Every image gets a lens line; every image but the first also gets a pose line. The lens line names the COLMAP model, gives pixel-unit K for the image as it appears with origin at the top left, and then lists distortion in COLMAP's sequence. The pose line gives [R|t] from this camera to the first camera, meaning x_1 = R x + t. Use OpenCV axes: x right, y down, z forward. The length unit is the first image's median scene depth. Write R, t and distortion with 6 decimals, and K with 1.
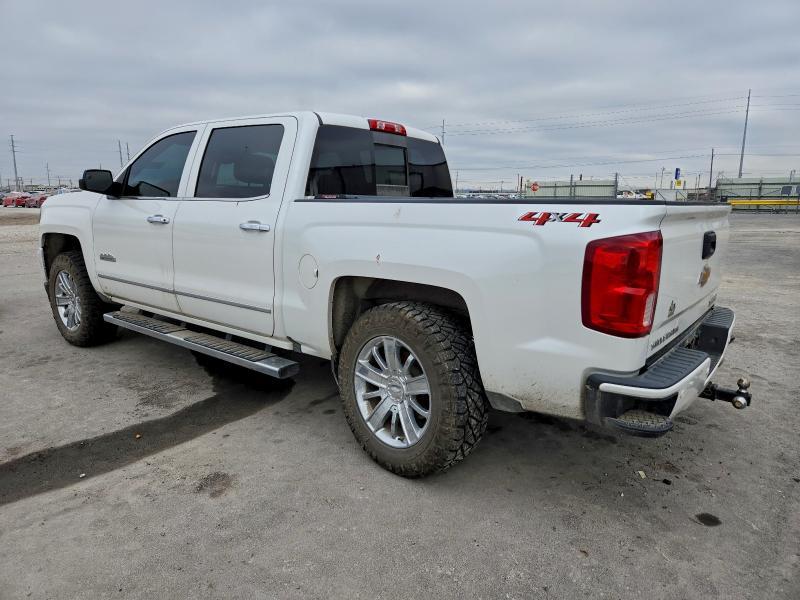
lens RADIAL K [[533.0, 0, 393.3], [0, 533.0, 296.4], [0, 0, 1]] dist [-0.000057, -0.004706]
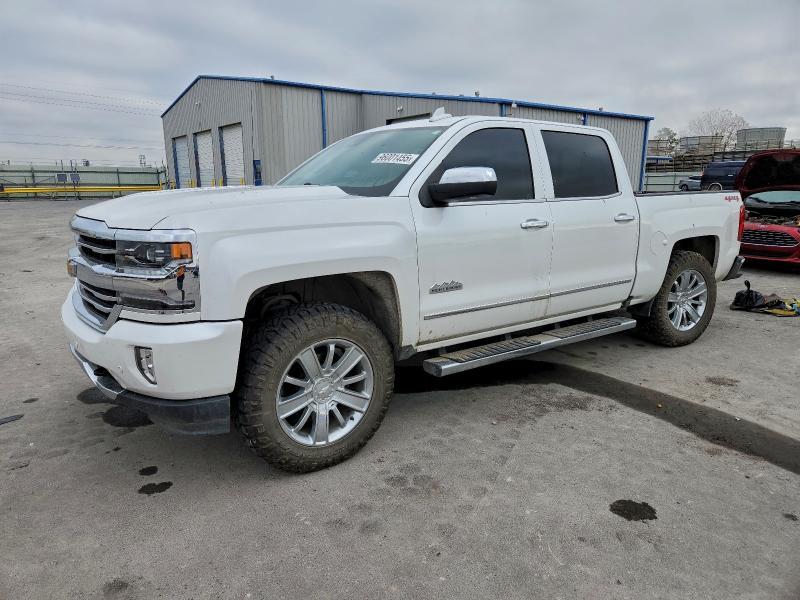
lens RADIAL K [[533.0, 0, 393.3], [0, 533.0, 296.4], [0, 0, 1]] dist [-0.000057, -0.004706]
pose [[0.306155, -0.209258, 0.928698, -1.380332], [0.187045, 0.969749, 0.156847, -0.209979], [-0.933426, 0.125689, 0.336034, 0.922996]]
